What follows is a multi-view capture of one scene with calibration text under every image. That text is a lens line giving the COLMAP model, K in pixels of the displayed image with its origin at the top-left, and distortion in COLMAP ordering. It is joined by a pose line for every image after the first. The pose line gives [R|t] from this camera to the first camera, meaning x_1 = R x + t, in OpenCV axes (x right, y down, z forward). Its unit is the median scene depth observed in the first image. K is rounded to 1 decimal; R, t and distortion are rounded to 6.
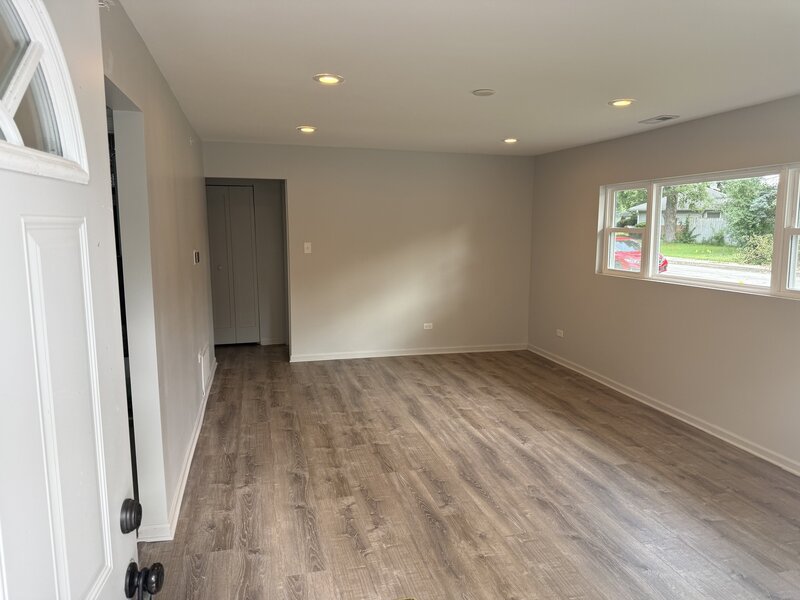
lens RADIAL K [[558.9, 0, 403.5], [0, 558.9, 301.5], [0, 0, 1]] dist [0.101571, -0.162992]
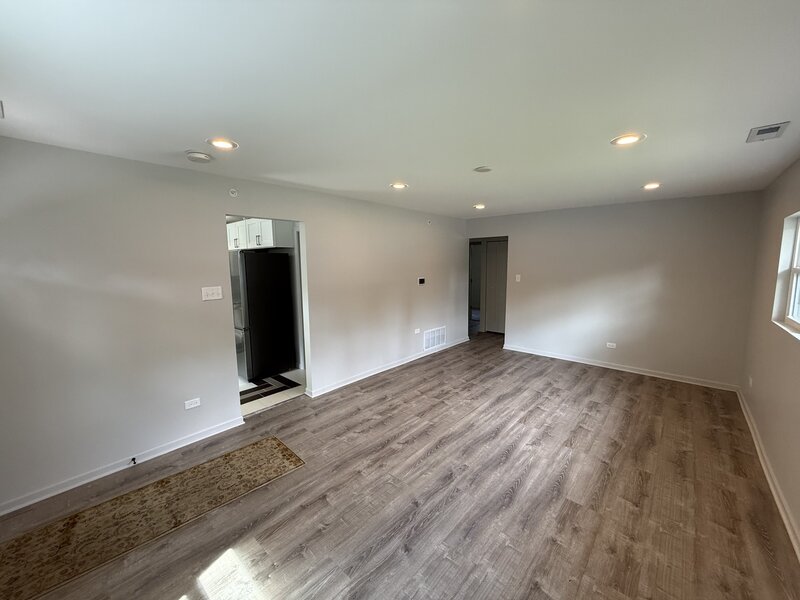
lens RADIAL K [[318.3, 0, 397.6], [0, 318.3, 300.4], [0, 0, 1]] dist [-0.000744, -0.000038]
pose [[0.545698, 0.093175, -0.832786, 0.570102], [-0.104432, 0.993613, 0.042738, -0.054919], [0.831449, 0.063647, 0.551943, 0.349100]]
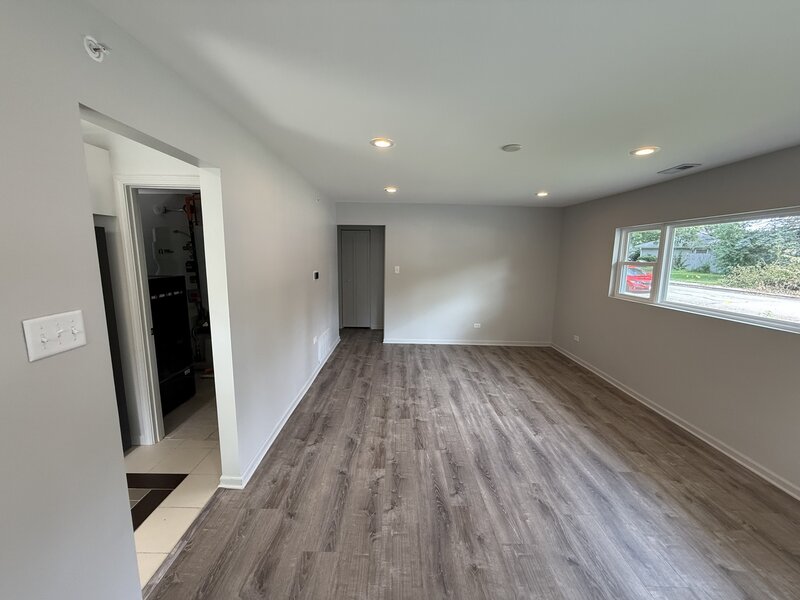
lens RADIAL K [[318.3, 0, 397.6], [0, 318.3, 300.4], [0, 0, 1]] dist [-0.000744, -0.000038]
pose [[0.966753, 0.050720, -0.250631, 0.076165], [-0.048223, 0.998707, 0.016096, -0.038950], [0.251123, -0.003474, 0.967949, 0.236065]]
